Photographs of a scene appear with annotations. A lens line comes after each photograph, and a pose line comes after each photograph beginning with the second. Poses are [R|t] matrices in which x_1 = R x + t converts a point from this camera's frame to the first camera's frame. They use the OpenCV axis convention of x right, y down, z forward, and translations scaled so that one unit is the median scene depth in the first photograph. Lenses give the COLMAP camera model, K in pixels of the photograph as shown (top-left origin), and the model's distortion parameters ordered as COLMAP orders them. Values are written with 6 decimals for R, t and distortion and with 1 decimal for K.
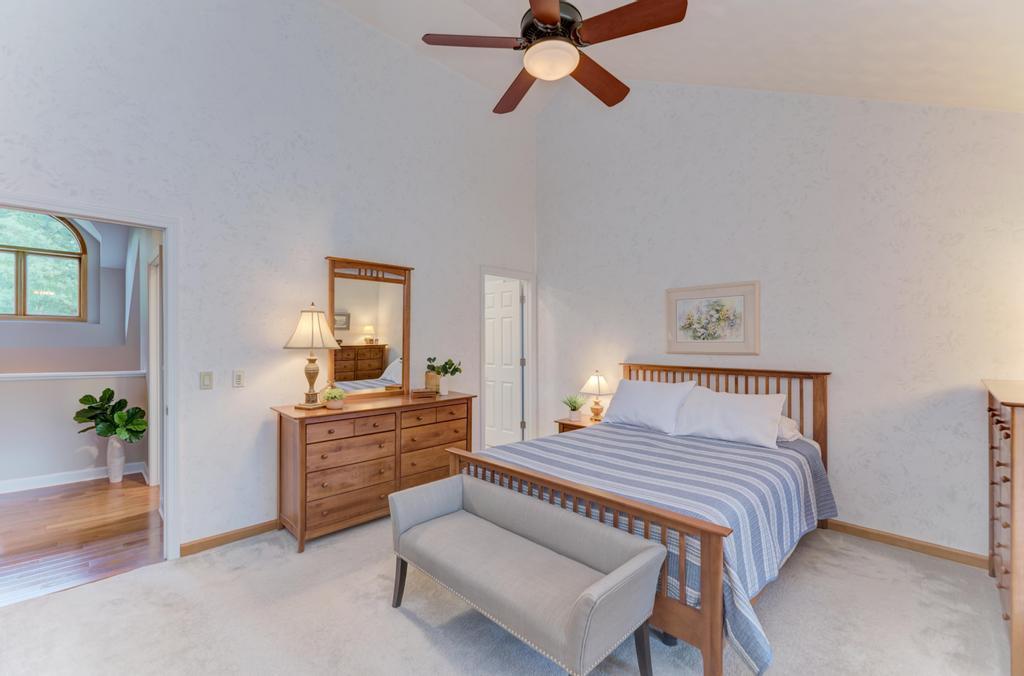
lens RADIAL K [[422.5, 0, 509.4], [0, 422.5, 341.5], [0, 0, 1]] dist [0.000979, -0.000121]
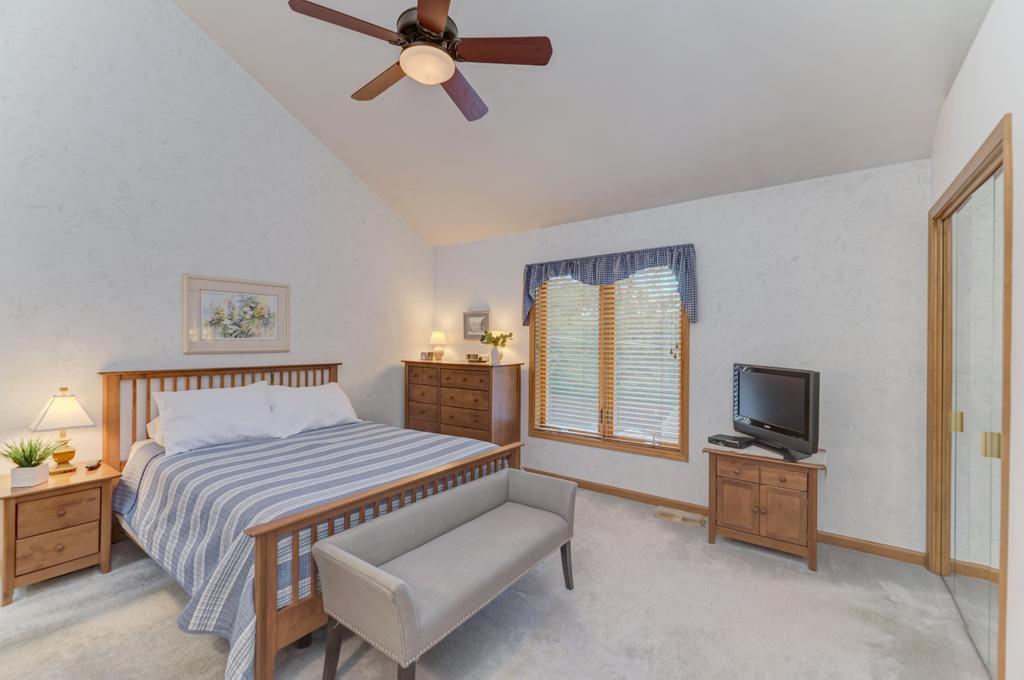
lens RADIAL K [[422.5, 0, 510.0], [0, 422.5, 339.3], [0, 0, 1]] dist [0.000979, -0.000121]
pose [[-0.163917, 0.003606, 0.986468, -0.596121], [-0.004815, 0.999978, -0.004455, 0.001025], [-0.986462, -0.005480, -0.163896, 0.609219]]
